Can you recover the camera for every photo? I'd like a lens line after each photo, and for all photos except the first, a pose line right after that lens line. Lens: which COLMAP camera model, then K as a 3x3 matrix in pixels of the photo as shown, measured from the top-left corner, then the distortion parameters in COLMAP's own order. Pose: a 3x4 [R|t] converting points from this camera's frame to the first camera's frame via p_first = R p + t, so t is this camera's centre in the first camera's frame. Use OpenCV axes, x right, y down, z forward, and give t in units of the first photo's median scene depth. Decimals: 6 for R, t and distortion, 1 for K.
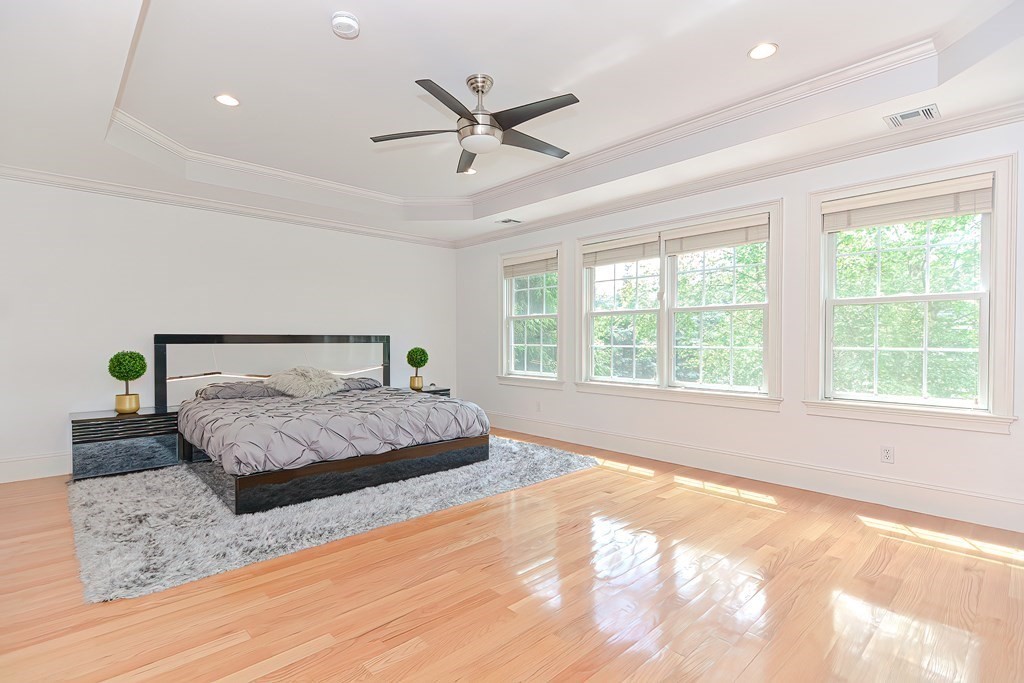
lens RADIAL K [[499.6, 0, 513.0], [0, 499.6, 333.3], [0, 0, 1]] dist [0.017654, -0.007289]
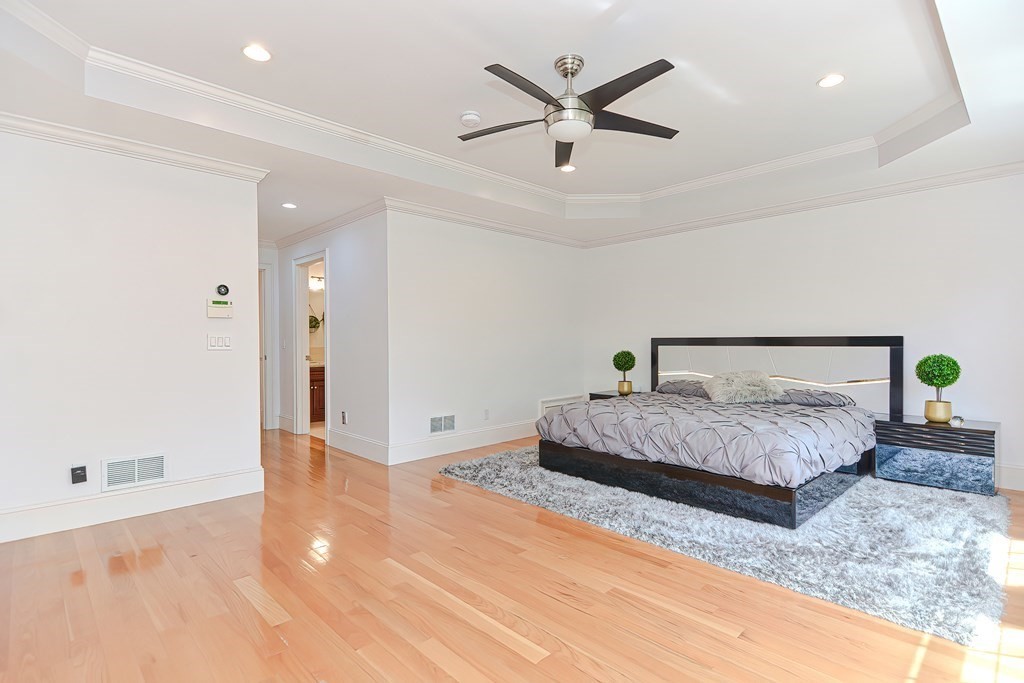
lens RADIAL K [[499.6, 0, 505.7], [0, 499.6, 337.1], [0, 0, 1]] dist [0.017654, -0.007289]
pose [[0.026515, -0.012077, -0.999575, 0.606255], [0.010755, 0.999873, -0.011795, 0.011862], [0.999591, -0.010438, 0.026641, 0.640507]]
